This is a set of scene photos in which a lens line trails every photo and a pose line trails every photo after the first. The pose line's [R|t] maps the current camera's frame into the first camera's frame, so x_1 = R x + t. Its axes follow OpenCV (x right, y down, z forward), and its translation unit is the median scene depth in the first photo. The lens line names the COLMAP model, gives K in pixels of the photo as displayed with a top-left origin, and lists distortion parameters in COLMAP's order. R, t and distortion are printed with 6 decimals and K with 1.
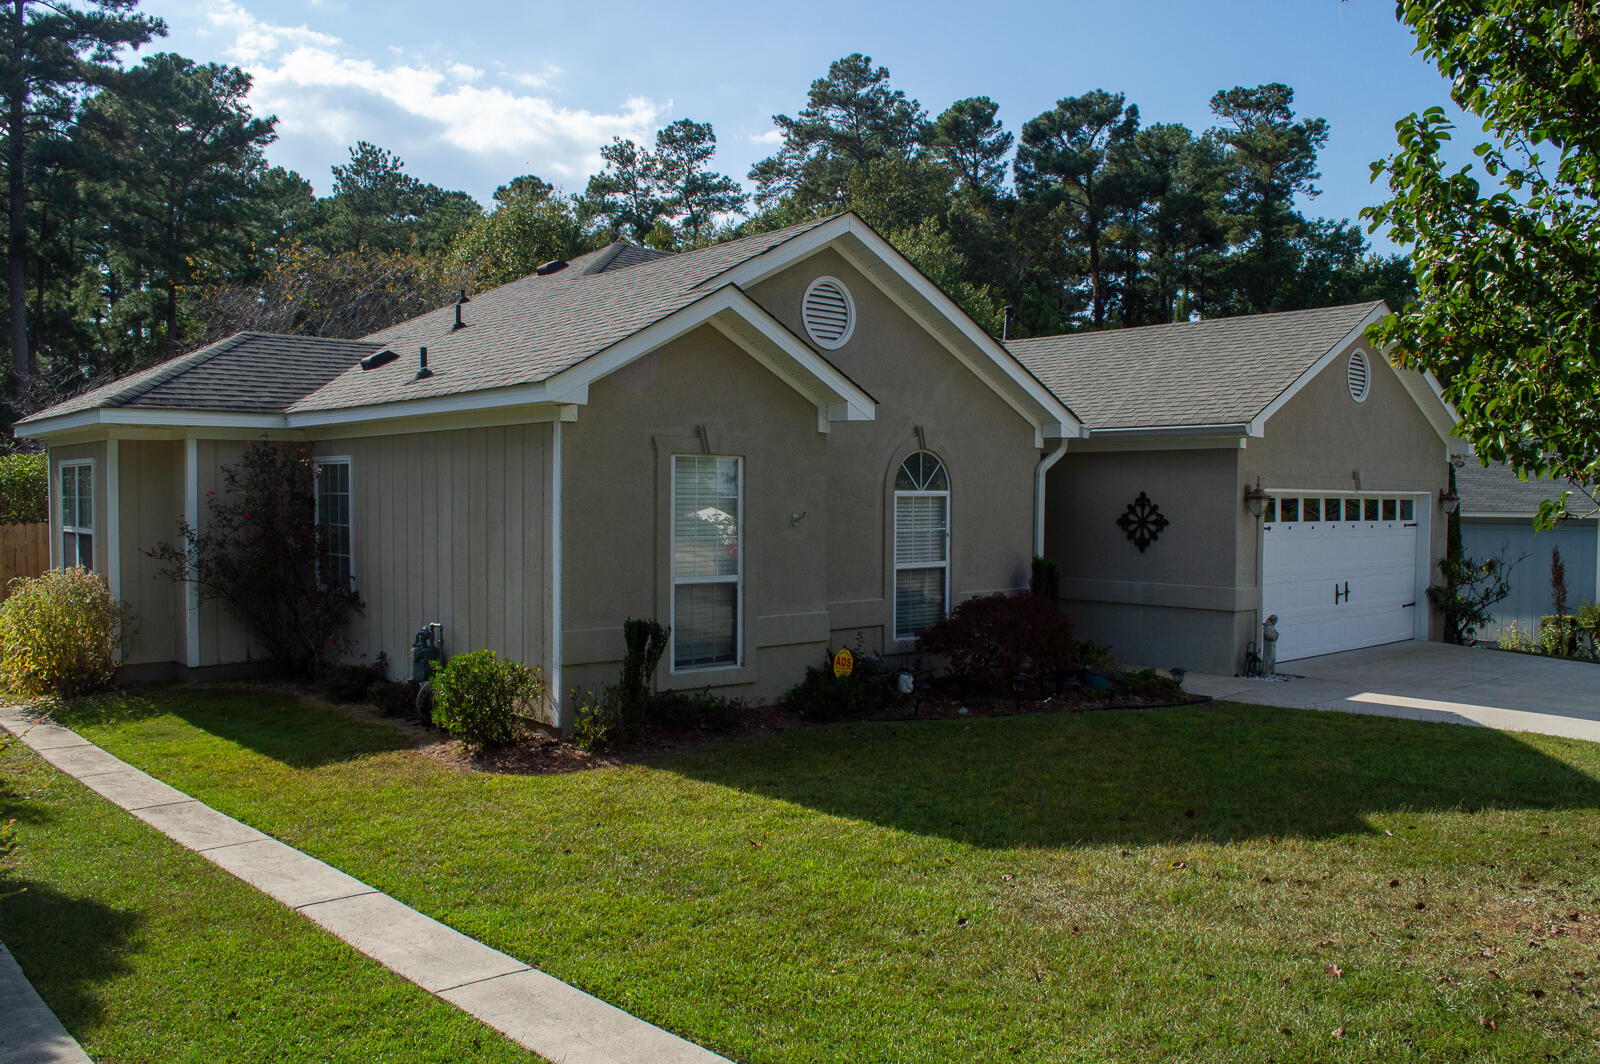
lens RADIAL K [[1297.2, 0, 800.0], [0, 1297.2, 532.0], [0, 0, 1]] dist [-0.083577, 0.008059]
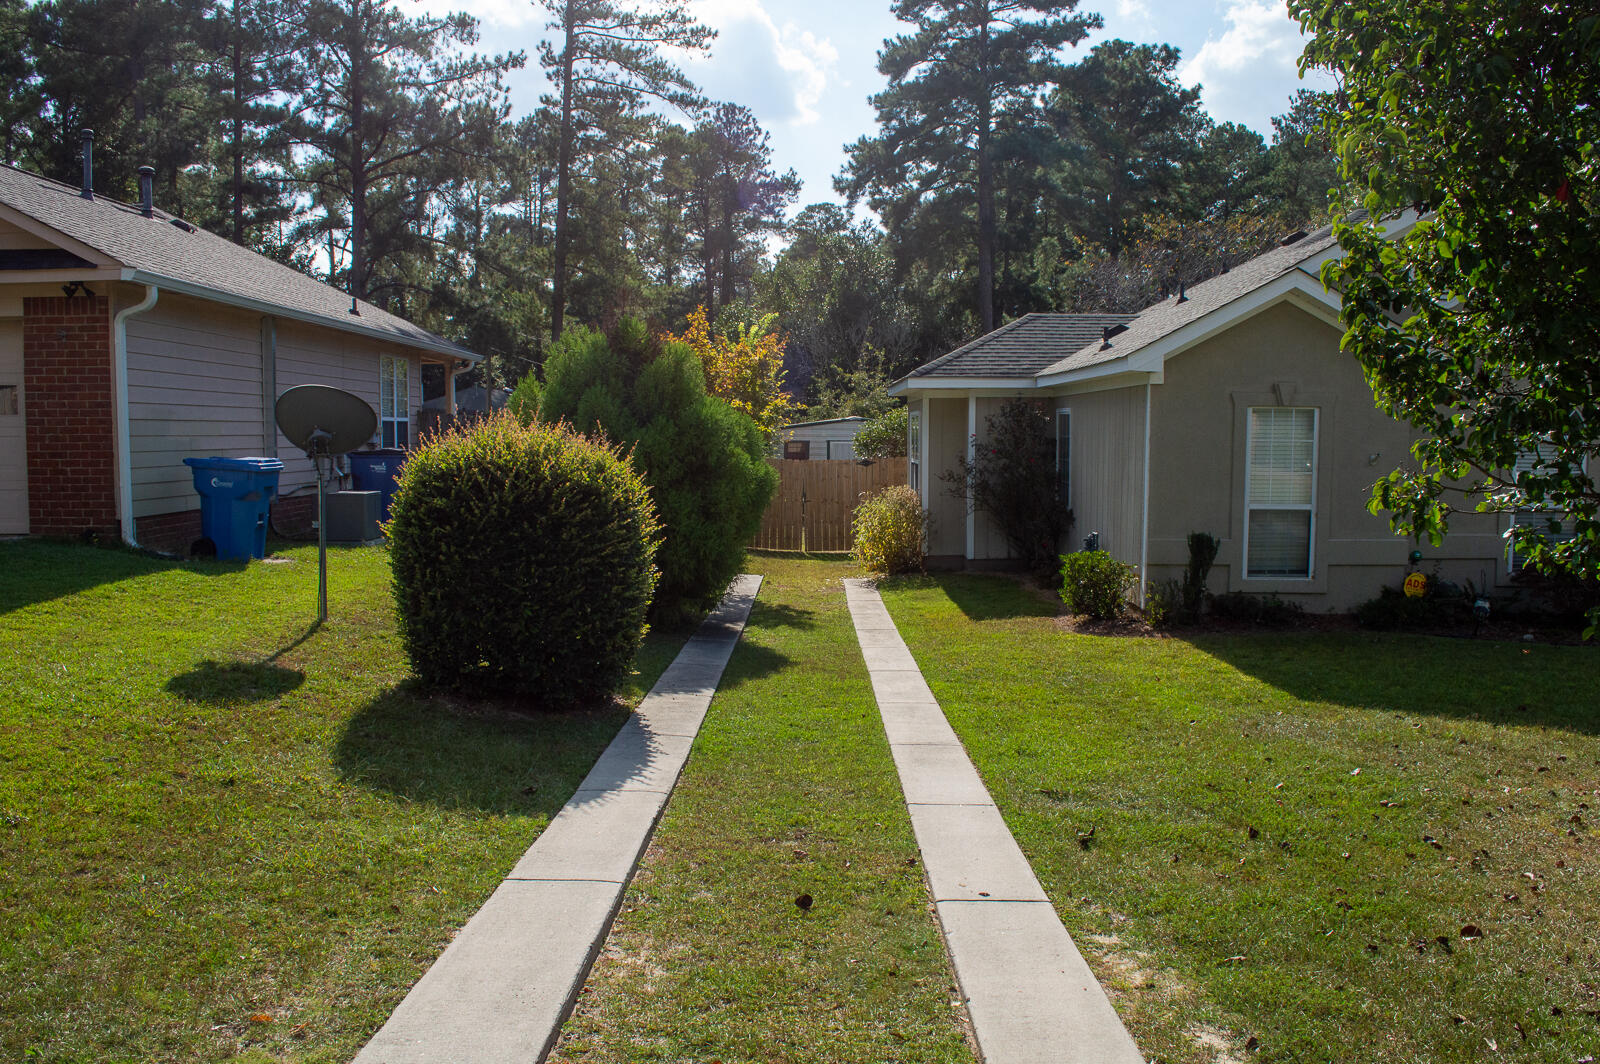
lens RADIAL K [[1297.2, 0, 800.0], [0, 1297.2, 532.0], [0, 0, 1]] dist [-0.083577, 0.008059]
pose [[0.741244, 0.049055, -0.669441, 0.340223], [-0.017587, 0.998403, 0.053687, 0.002180], [0.671005, -0.028022, 0.740923, -0.186782]]
